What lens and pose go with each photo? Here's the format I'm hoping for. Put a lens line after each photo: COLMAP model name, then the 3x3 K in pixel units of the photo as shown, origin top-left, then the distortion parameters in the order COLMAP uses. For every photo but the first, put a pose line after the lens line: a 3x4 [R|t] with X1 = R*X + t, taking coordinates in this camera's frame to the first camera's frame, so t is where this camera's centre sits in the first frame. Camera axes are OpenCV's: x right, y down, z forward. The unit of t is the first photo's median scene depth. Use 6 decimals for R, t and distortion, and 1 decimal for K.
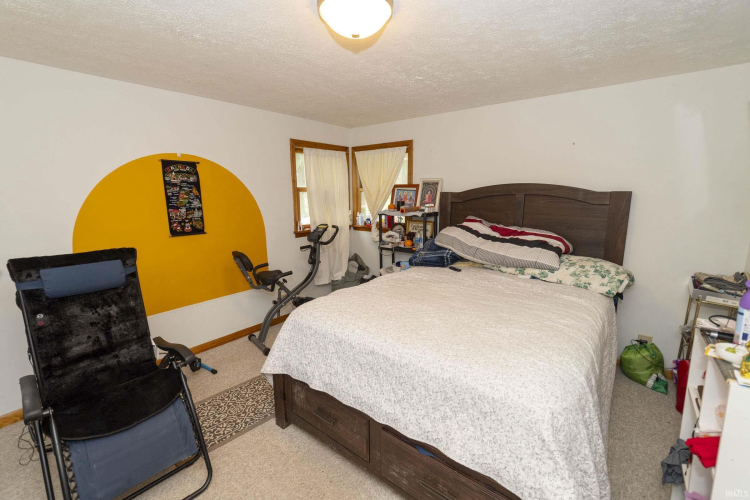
lens RADIAL K [[325.4, 0, 375.0], [0, 325.4, 250.0], [0, 0, 1]] dist [-0.000006, -0.000174]
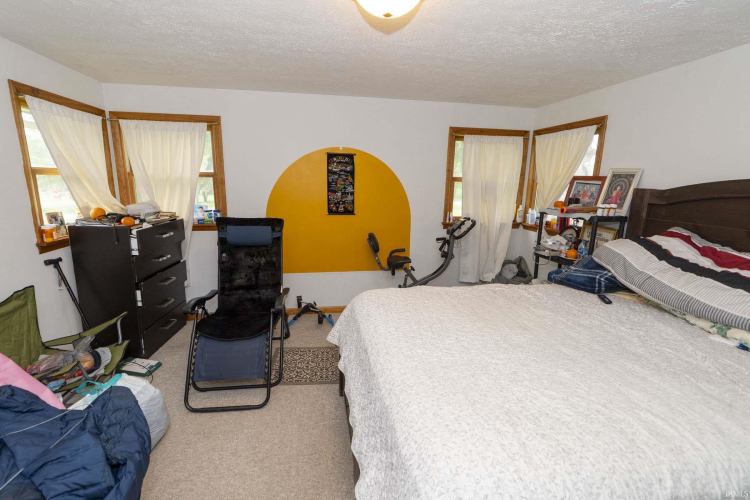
lens RADIAL K [[329.8, 0, 369.3], [0, 329.8, 244.6], [0, 0, 1]] dist [-0.002613, -0.000127]
pose [[0.748755, 0.151642, -0.645268, 0.293742], [-0.143693, 0.987464, 0.065321, -0.029413], [0.647084, 0.043811, 0.761159, 0.131008]]
